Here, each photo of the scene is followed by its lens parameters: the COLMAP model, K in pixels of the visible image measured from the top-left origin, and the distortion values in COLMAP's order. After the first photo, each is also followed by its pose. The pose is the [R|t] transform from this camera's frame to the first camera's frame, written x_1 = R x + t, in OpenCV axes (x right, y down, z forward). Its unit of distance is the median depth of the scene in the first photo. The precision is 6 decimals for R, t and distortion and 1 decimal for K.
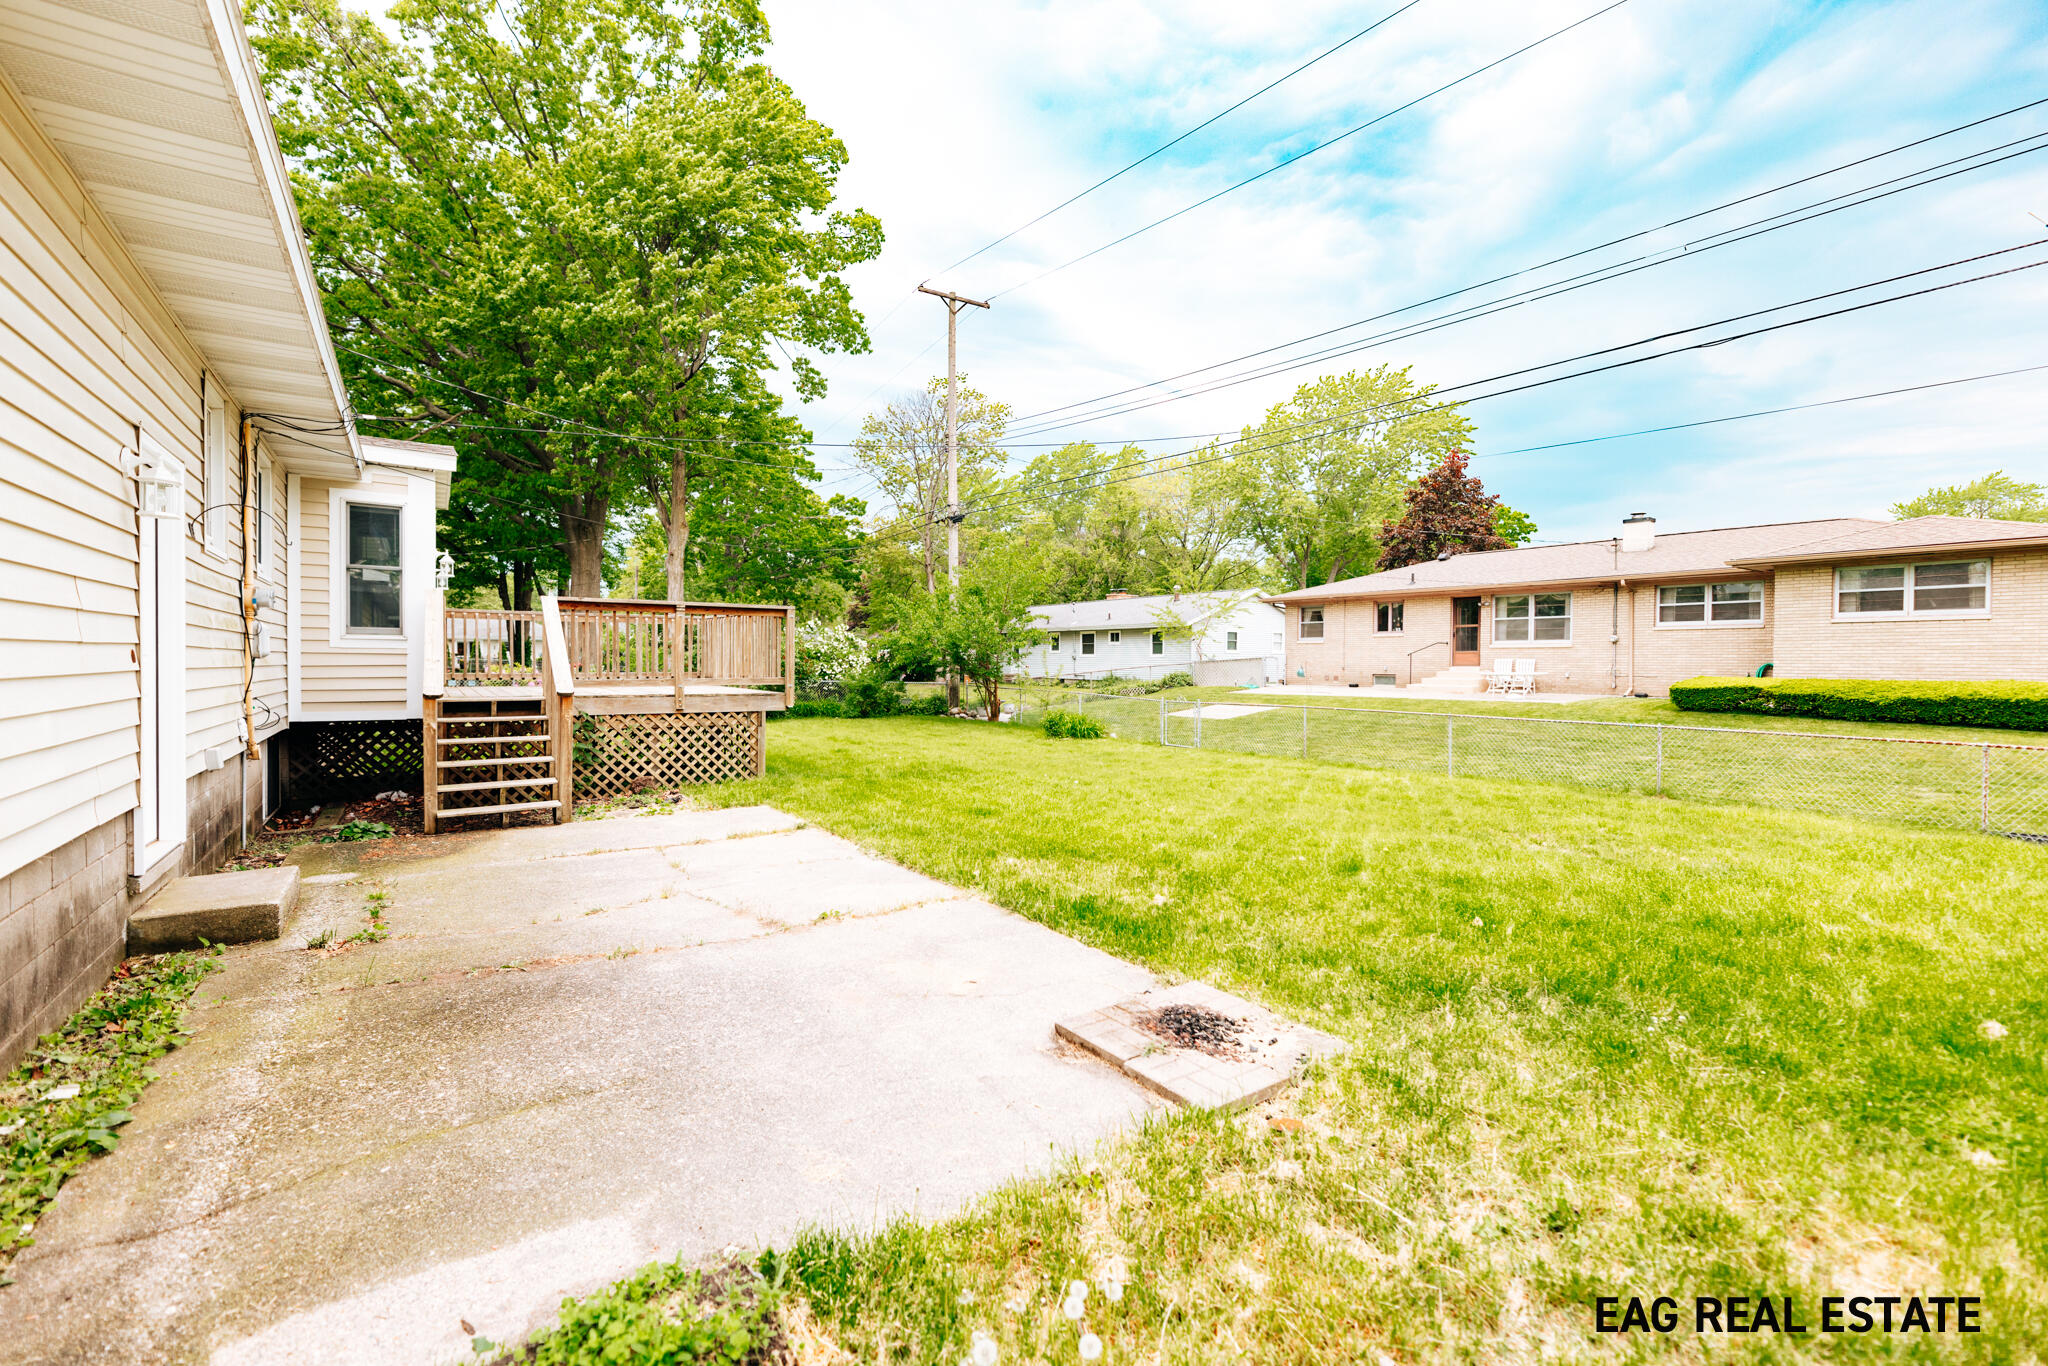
lens RADIAL K [[838.7, 0, 1022.2], [0, 838.7, 668.8], [0, 0, 1]] dist [-0.001029, 0.000231]
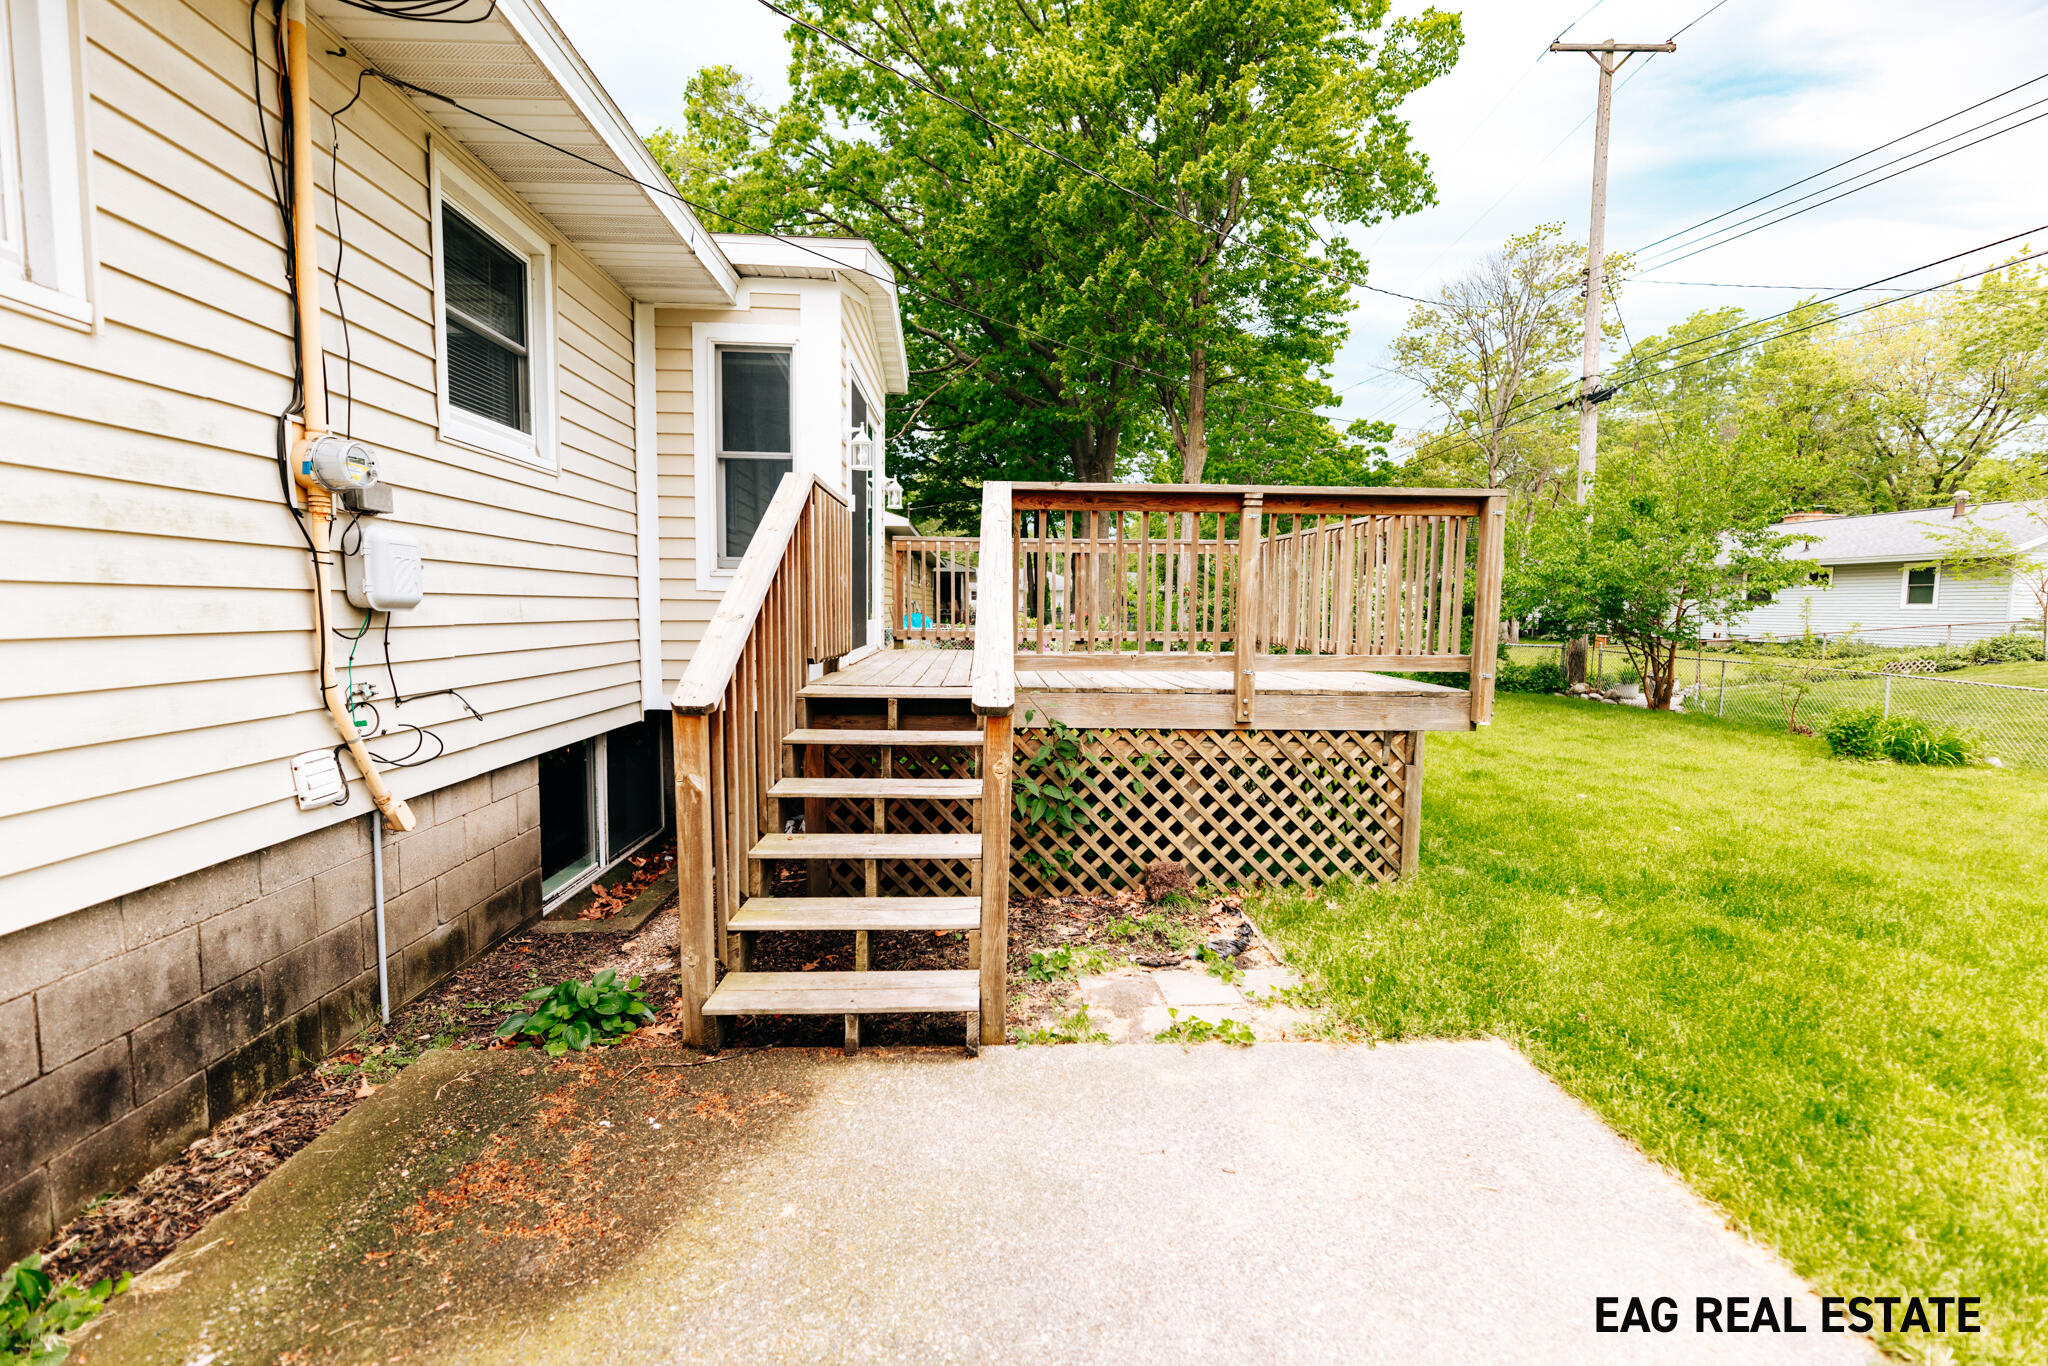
lens RADIAL K [[838.7, 0, 1022.2], [0, 838.7, 668.8], [0, 0, 1]] dist [-0.001029, 0.000231]
pose [[0.840569, 0.043390, -0.539964, -0.110605], [-0.010743, 0.997926, 0.063467, -0.003662], [0.541598, -0.047548, 0.839292, 0.230675]]
